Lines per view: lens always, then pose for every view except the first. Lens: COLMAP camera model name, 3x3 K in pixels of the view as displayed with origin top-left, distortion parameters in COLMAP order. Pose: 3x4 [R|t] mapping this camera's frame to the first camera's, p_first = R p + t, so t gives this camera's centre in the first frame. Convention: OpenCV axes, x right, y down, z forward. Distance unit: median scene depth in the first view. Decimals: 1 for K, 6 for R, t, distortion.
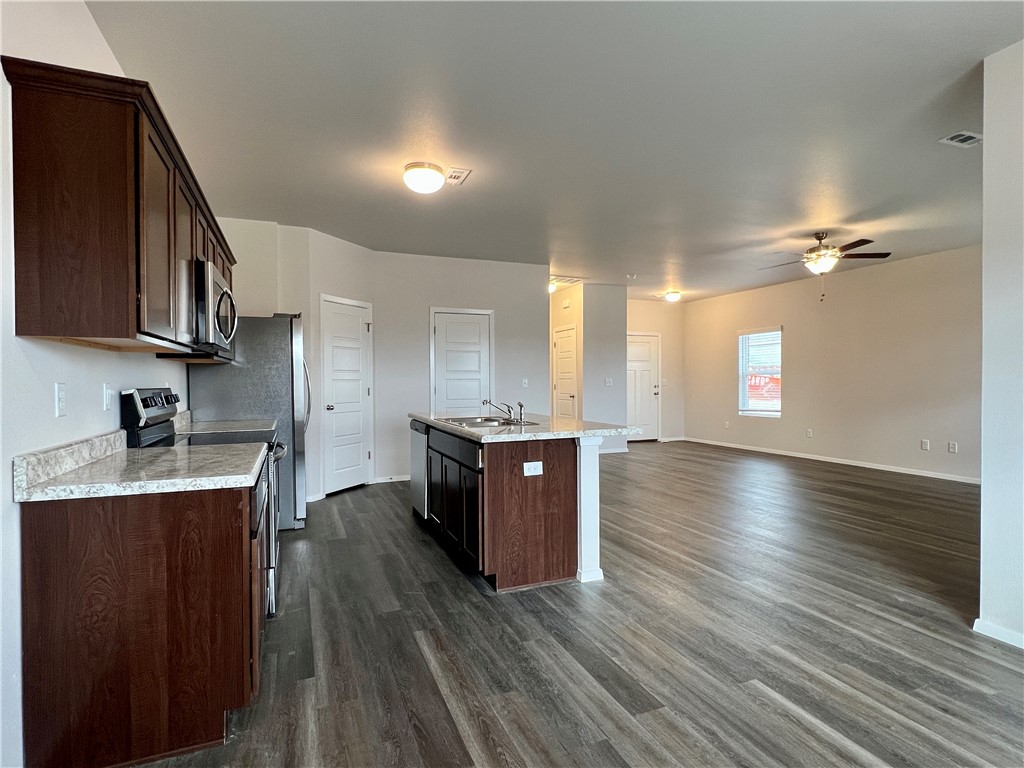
lens RADIAL K [[536.0, 0, 513.5], [0, 536.0, 383.2], [0, 0, 1]] dist [-0.000710, 0.000658]
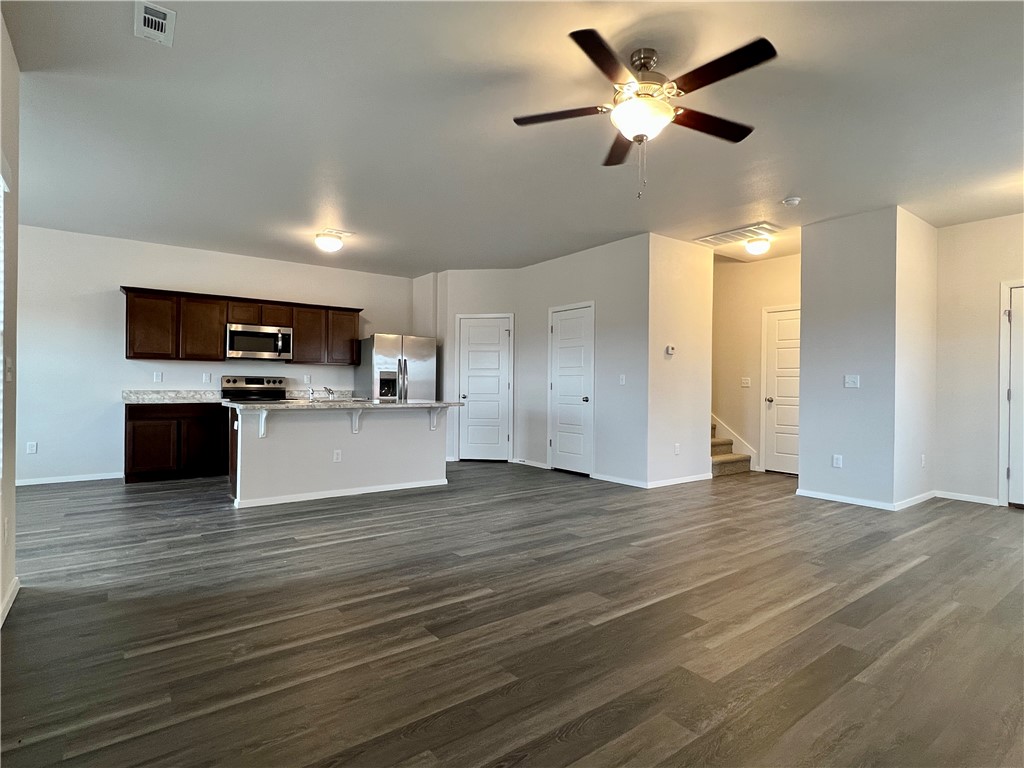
lens RADIAL K [[536.0, 0, 515.8], [0, 536.0, 380.3], [0, 0, 1]] dist [-0.000710, 0.000658]
pose [[0.253520, -0.001514, -0.967329, 1.004772], [-0.017715, 0.999824, -0.006208, 0.010811], [0.967168, 0.018710, 0.253448, 0.780884]]
